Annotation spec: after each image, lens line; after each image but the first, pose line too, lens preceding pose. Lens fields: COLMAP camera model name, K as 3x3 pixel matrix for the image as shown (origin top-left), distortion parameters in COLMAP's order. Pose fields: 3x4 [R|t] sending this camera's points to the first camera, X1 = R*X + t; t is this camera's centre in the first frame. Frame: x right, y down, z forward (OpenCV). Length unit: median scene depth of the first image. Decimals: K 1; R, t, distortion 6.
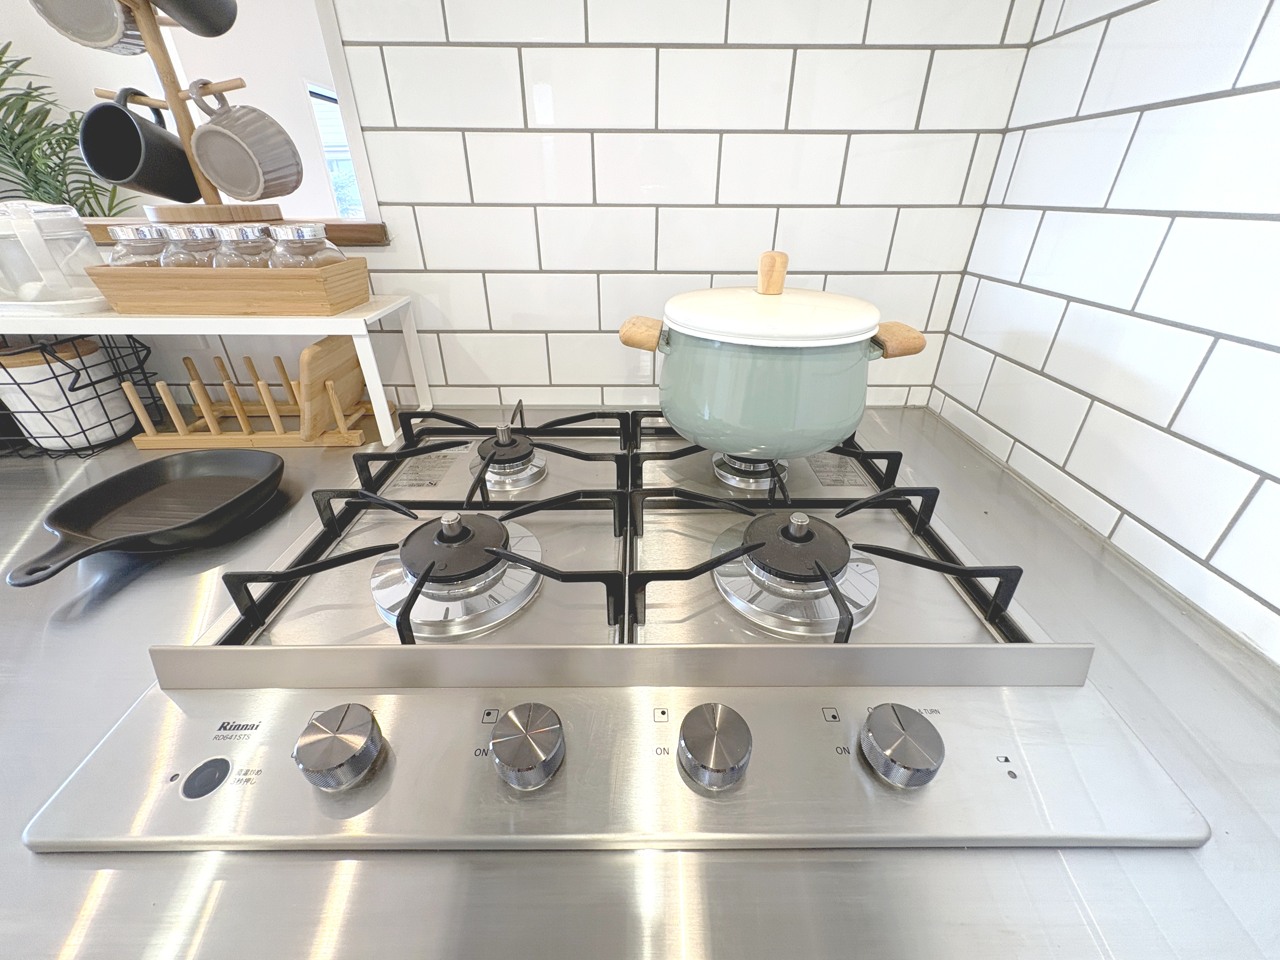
lens RADIAL K [[508.6, 0, 639.8], [0, 508.6, 476.2], [0, 0, 1]] dist [0.001343, -0.000160]
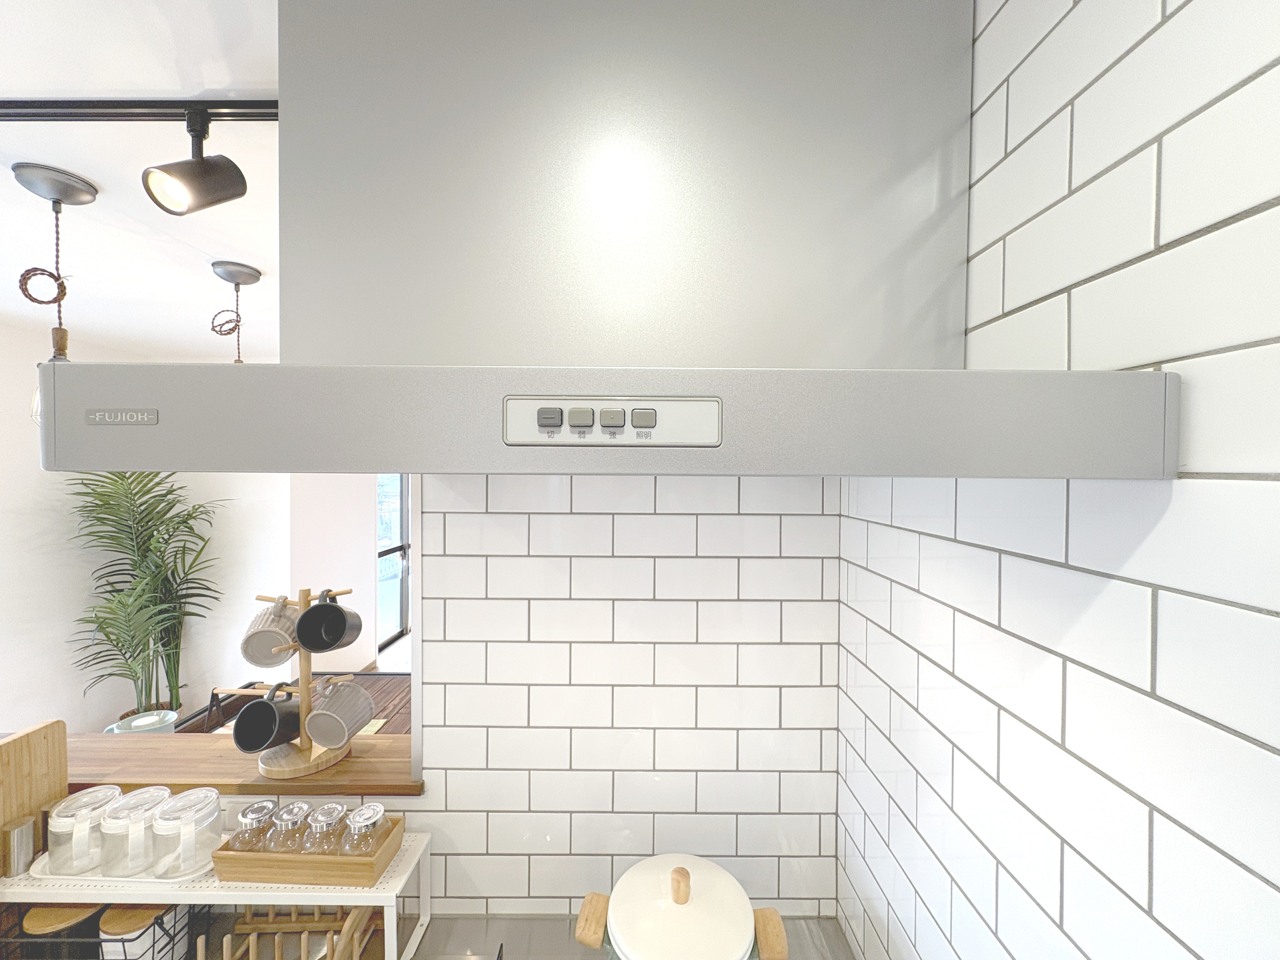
lens RADIAL K [[508.6, 0, 639.8], [0, 508.6, 476.2], [0, 0, 1]] dist [0.001343, -0.000160]
pose [[0.999973, 0.007316, 0.000438, 0.100063], [-0.006232, 0.880252, -0.474465, -0.566258], [-0.003857, 0.474450, 0.880274, -0.664901]]
